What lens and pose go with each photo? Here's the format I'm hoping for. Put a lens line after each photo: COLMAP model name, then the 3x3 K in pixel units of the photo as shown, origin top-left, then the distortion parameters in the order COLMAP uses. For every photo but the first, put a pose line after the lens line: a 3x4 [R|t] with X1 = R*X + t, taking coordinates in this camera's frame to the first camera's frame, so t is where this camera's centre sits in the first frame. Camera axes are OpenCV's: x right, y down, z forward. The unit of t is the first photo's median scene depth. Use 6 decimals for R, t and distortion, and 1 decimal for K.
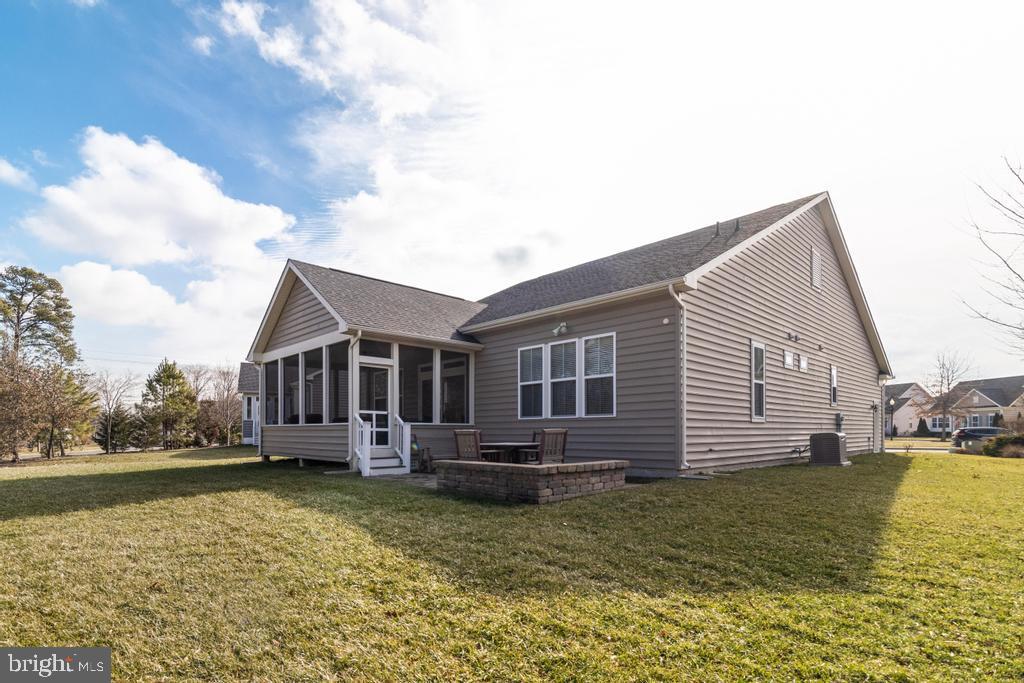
lens RADIAL K [[476.2, 0, 516.1], [0, 476.2, 335.4], [0, 0, 1]] dist [0.003313, 0.000513]
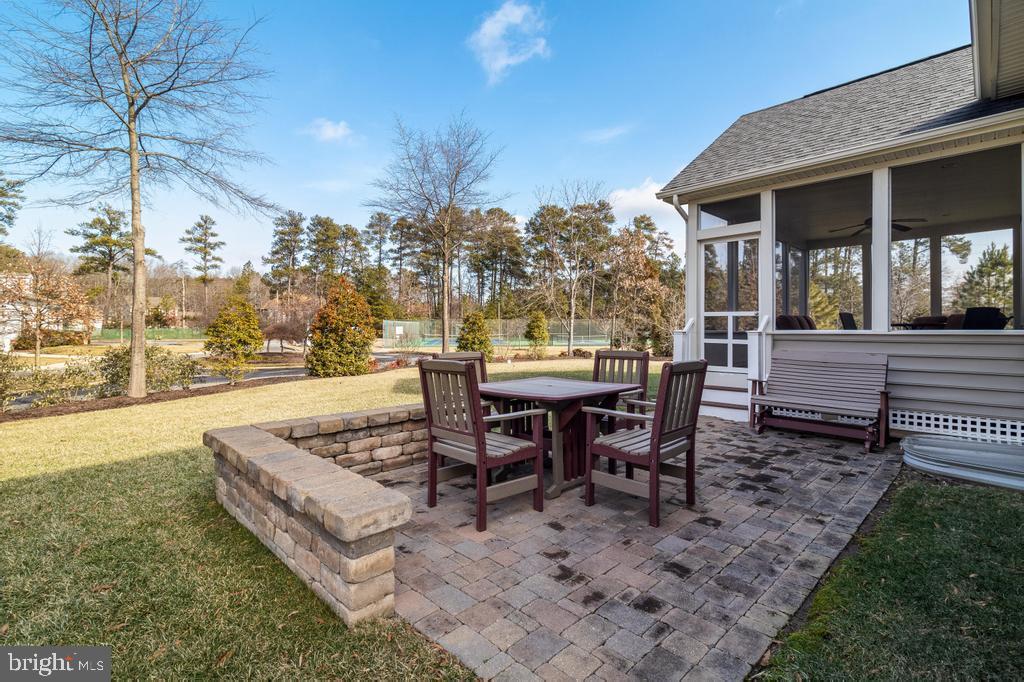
lens RADIAL K [[476.2, 0, 516.1], [0, 476.2, 334.9], [0, 0, 1]] dist [0.003313, 0.000513]
pose [[0.032060, 0.010963, -0.999426, 0.304722], [0.193617, 0.980930, 0.016971, 0.117364], [0.980553, -0.194050, 0.029326, 0.666254]]
